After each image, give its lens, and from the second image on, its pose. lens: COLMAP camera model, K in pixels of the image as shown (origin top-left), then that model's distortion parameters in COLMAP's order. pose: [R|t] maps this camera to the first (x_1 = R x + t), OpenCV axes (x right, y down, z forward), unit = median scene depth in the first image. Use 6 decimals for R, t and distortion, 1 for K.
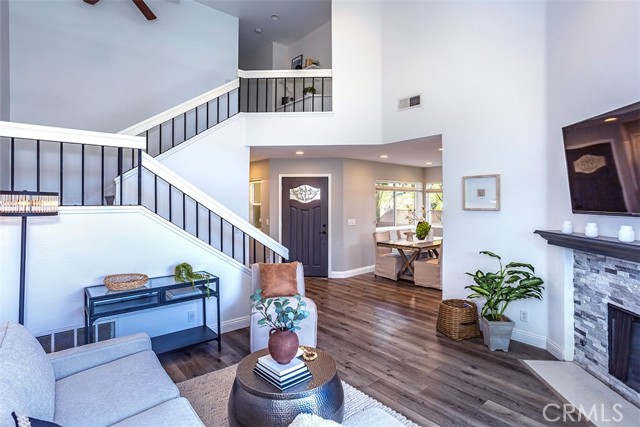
lens RADIAL K [[315.0, 0, 335.5], [0, 315.0, 203.6], [0, 0, 1]] dist [-0.000592, 0.000309]
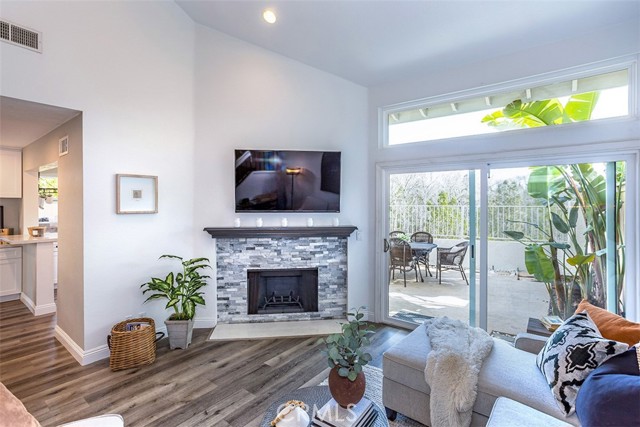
lens RADIAL K [[314.3, 0, 318.6], [0, 314.3, 210.5], [0, 0, 1]] dist [-0.022394, 0.000594]
pose [[-0.153280, -0.023388, 0.987906, -0.513800], [0.002140, 0.999710, 0.023999, -0.008032], [-0.988180, 0.005792, -0.153185, 0.655751]]
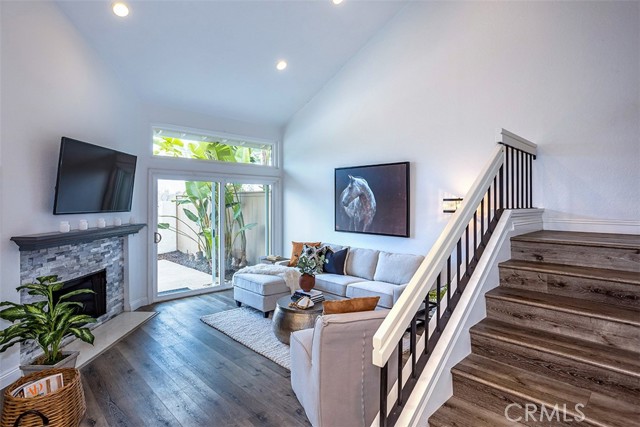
lens RADIAL K [[314.3, 0, 318.6], [0, 314.3, 210.5], [0, 0, 1]] dist [-0.022394, 0.000594]
pose [[-0.998585, -0.000467, -0.053179, -0.081910], [-0.001862, 0.999655, 0.026183, -0.009759], [0.053148, 0.026245, -0.998242, 1.644720]]
